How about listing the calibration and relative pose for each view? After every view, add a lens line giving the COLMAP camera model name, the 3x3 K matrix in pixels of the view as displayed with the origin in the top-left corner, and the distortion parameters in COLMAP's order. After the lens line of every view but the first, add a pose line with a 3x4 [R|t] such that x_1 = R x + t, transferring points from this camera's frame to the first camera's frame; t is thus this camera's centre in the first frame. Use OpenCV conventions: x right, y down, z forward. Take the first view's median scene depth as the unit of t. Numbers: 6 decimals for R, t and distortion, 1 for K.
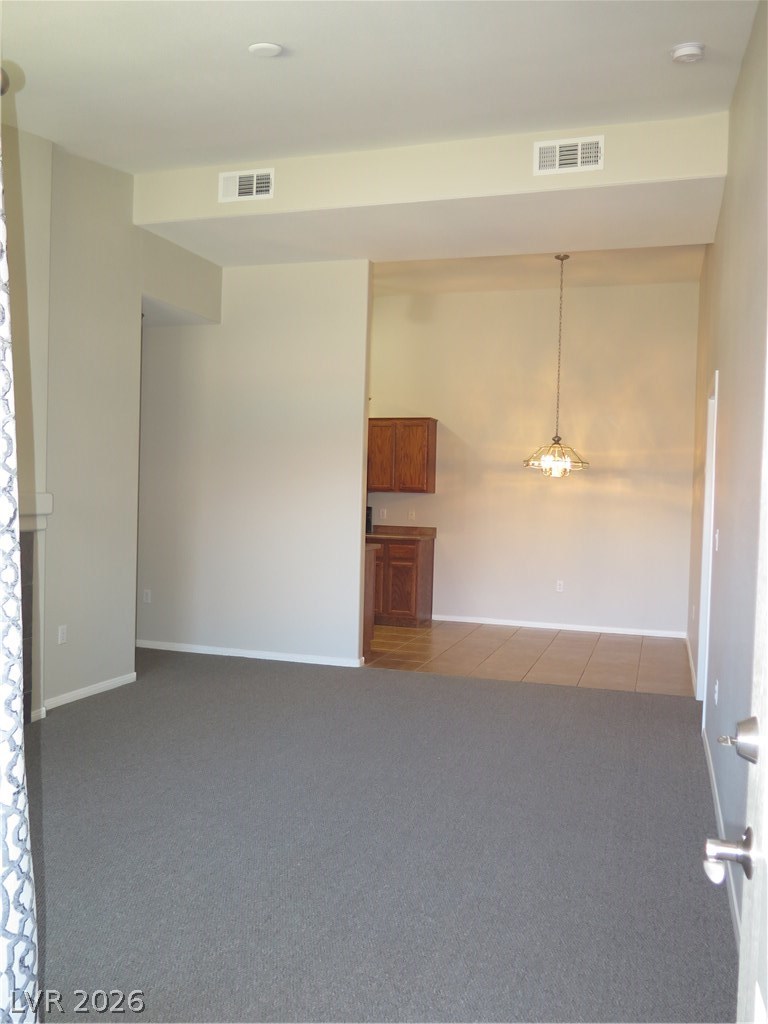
lens RADIAL K [[860.0, 0, 383.9], [0, 860.0, 513.4], [0, 0, 1]] dist [-0.018837, 0.013106]
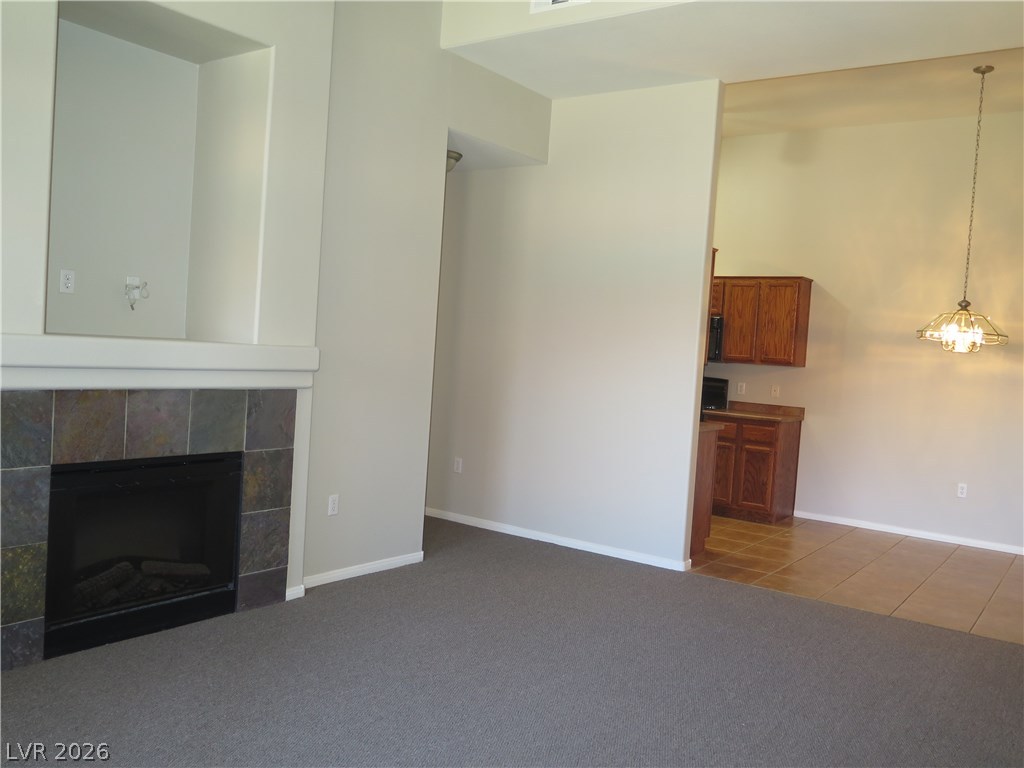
lens RADIAL K [[860.0, 0, 511.4], [0, 860.0, 381.9], [0, 0, 1]] dist [-0.018837, 0.013106]
pose [[0.952966, 0.048581, -0.299157, 0.044845], [-0.048090, 0.998802, 0.009007, -0.002890], [0.299236, 0.005803, 0.954161, 0.133344]]
